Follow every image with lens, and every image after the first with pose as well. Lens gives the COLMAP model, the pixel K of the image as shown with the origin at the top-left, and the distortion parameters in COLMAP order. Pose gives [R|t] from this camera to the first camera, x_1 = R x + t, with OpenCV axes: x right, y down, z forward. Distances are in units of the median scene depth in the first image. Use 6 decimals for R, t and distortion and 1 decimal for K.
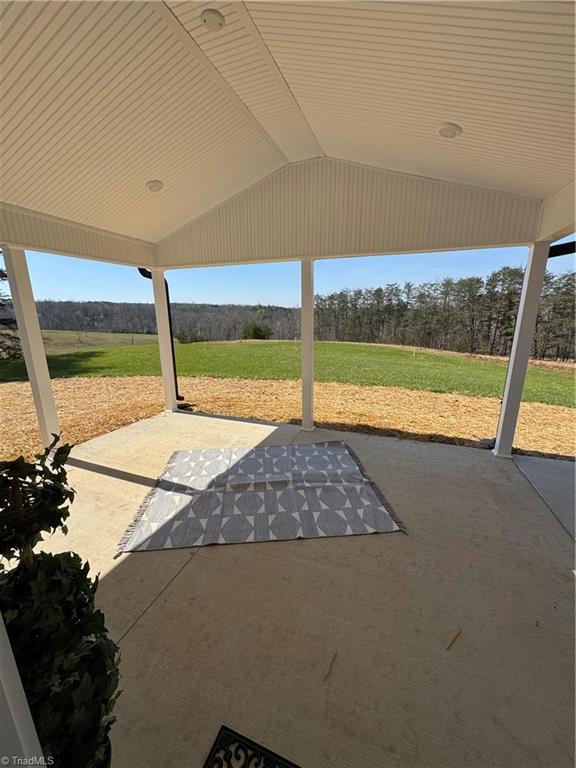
lens RADIAL K [[304.6, 0, 289.8], [0, 304.6, 384.3], [0, 0, 1]] dist [-0.001750, 0.000085]
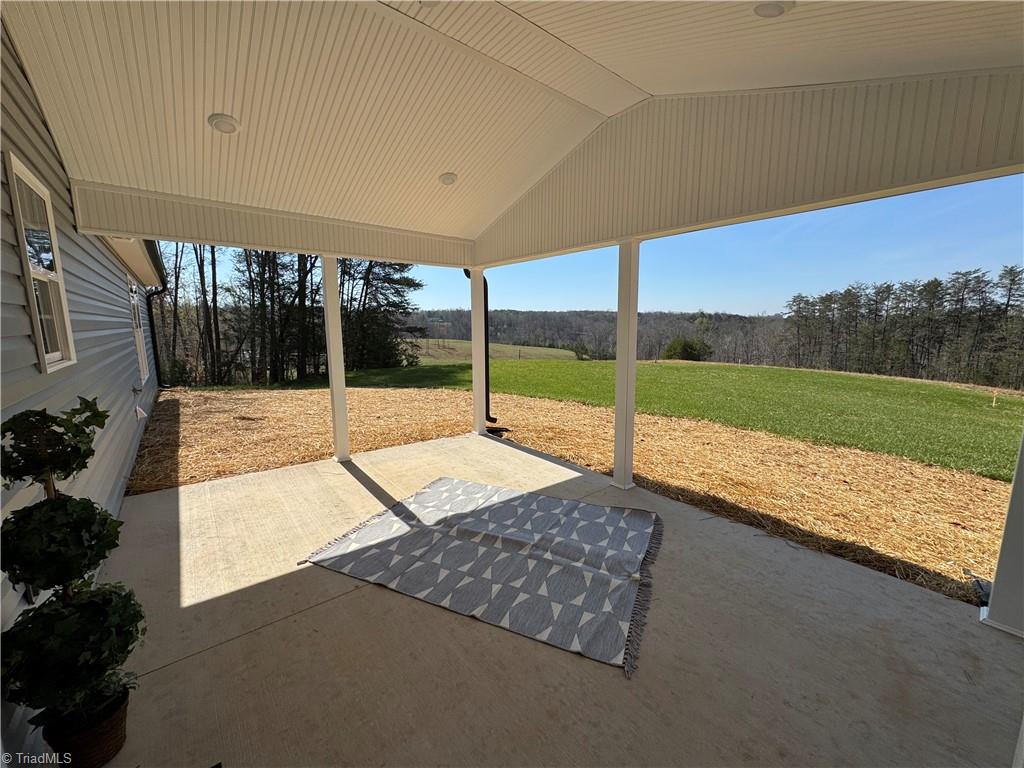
lens RADIAL K [[406.2, 0, 512.3], [0, 406.2, 382.2], [0, 0, 1]] dist [-0.001750, 0.000085]
pose [[0.864109, 0.076692, -0.497427, 0.297692], [-0.118880, 0.991458, -0.053652, -0.003712], [0.489063, 0.105495, 0.865845, 0.081644]]
